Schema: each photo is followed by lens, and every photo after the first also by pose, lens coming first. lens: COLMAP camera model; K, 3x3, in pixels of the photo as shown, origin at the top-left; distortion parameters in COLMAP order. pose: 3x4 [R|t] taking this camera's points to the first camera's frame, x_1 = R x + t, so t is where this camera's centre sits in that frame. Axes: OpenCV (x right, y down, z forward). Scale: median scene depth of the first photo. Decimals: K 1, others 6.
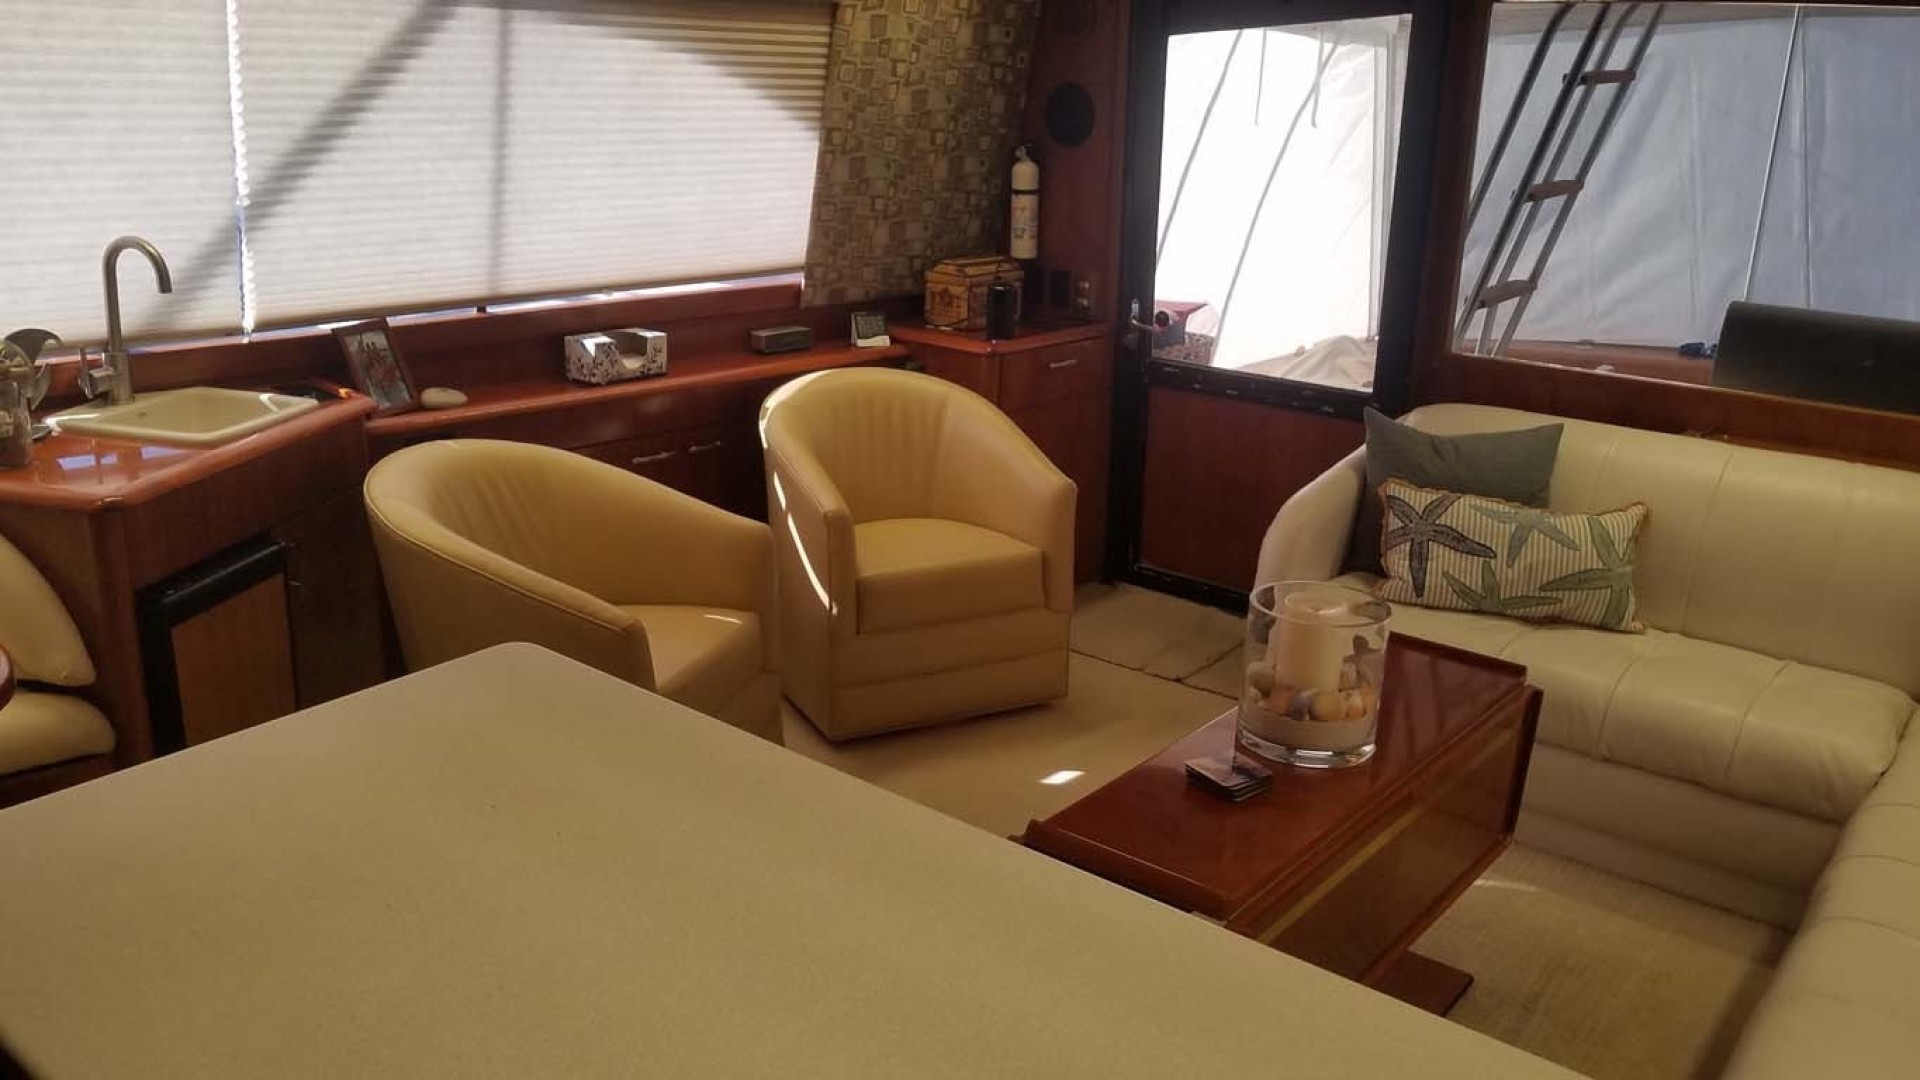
lens RADIAL K [[1492.5, 0, 956.5], [0, 1492.5, 538.3], [0, 0, 1]] dist [0.013701, -0.013880]
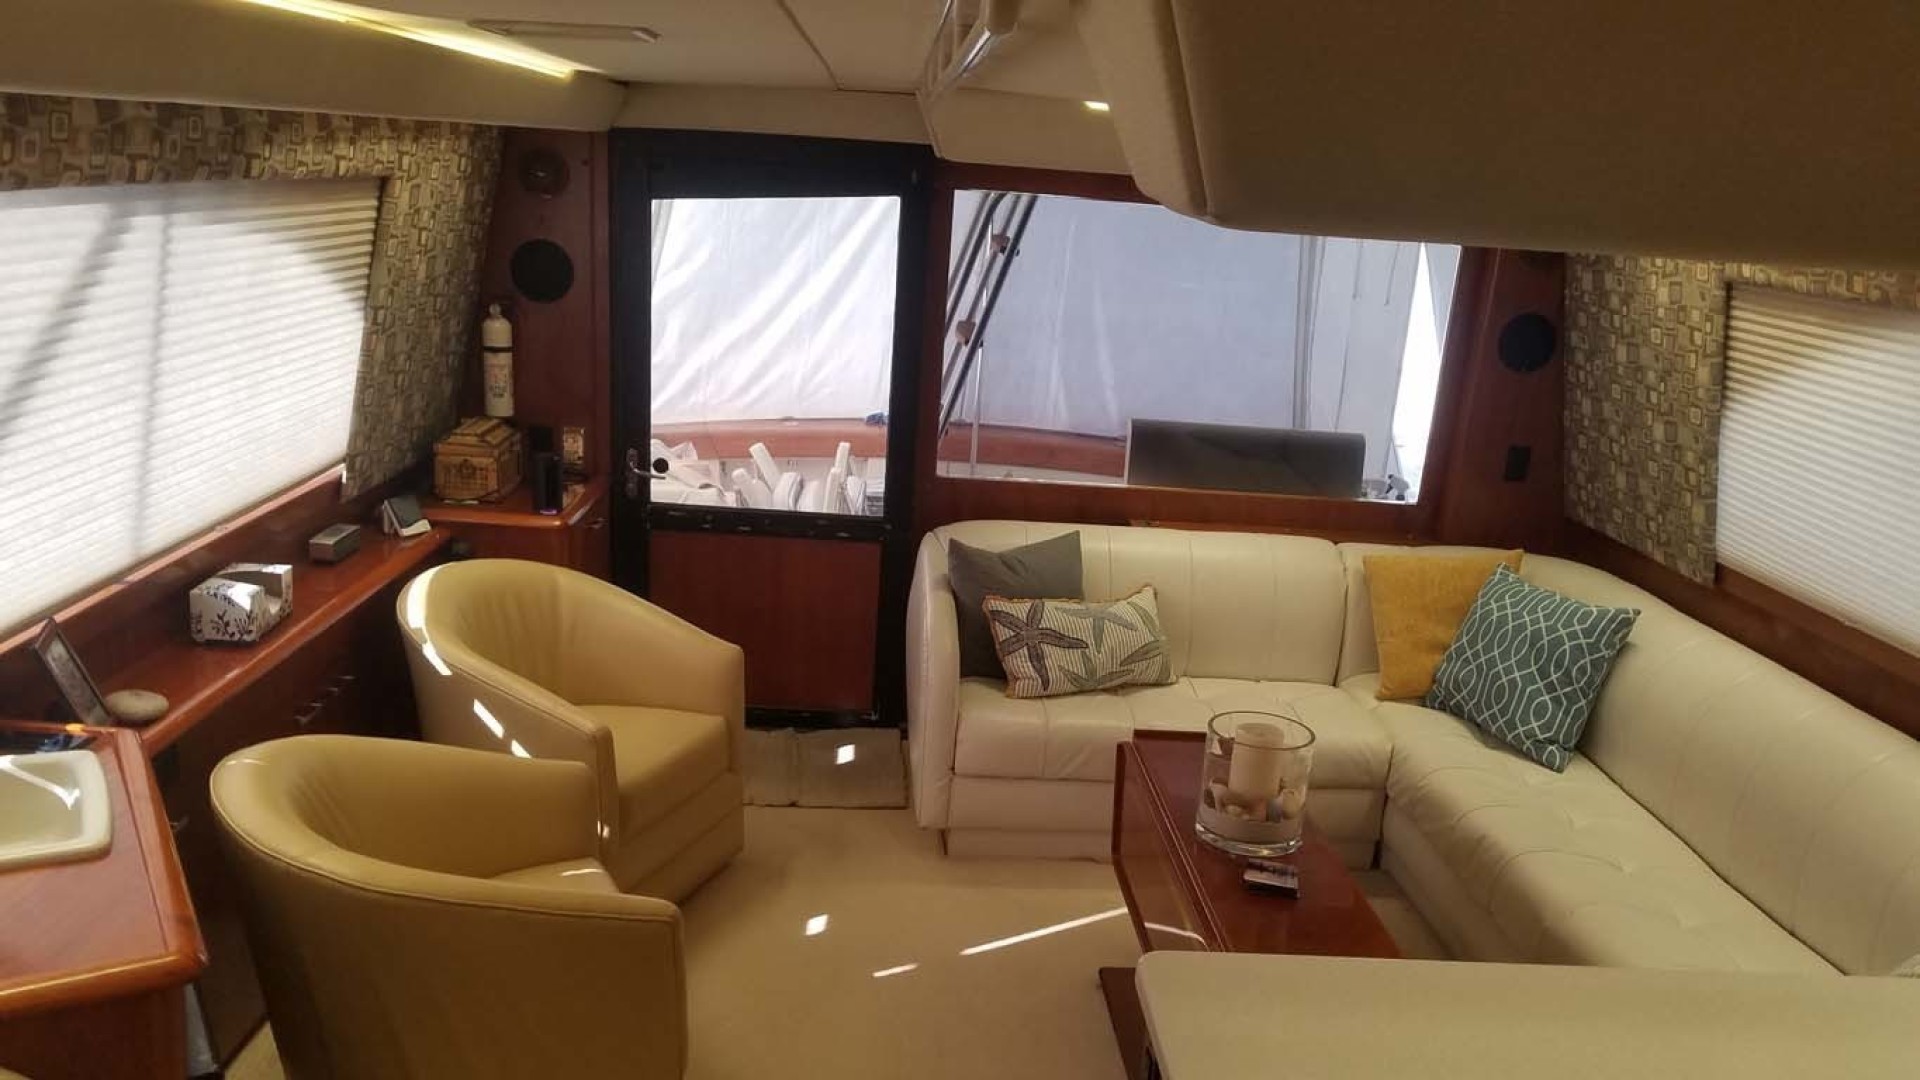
lens RADIAL K [[1492.5, 0, 964.5], [0, 1492.5, 537.0], [0, 0, 1]] dist [0.013701, -0.013880]
pose [[0.739480, -0.142215, 0.657985, -0.473637], [0.152484, 0.987411, 0.042046, -0.131494], [-0.655681, 0.069240, 0.751857, 0.104454]]
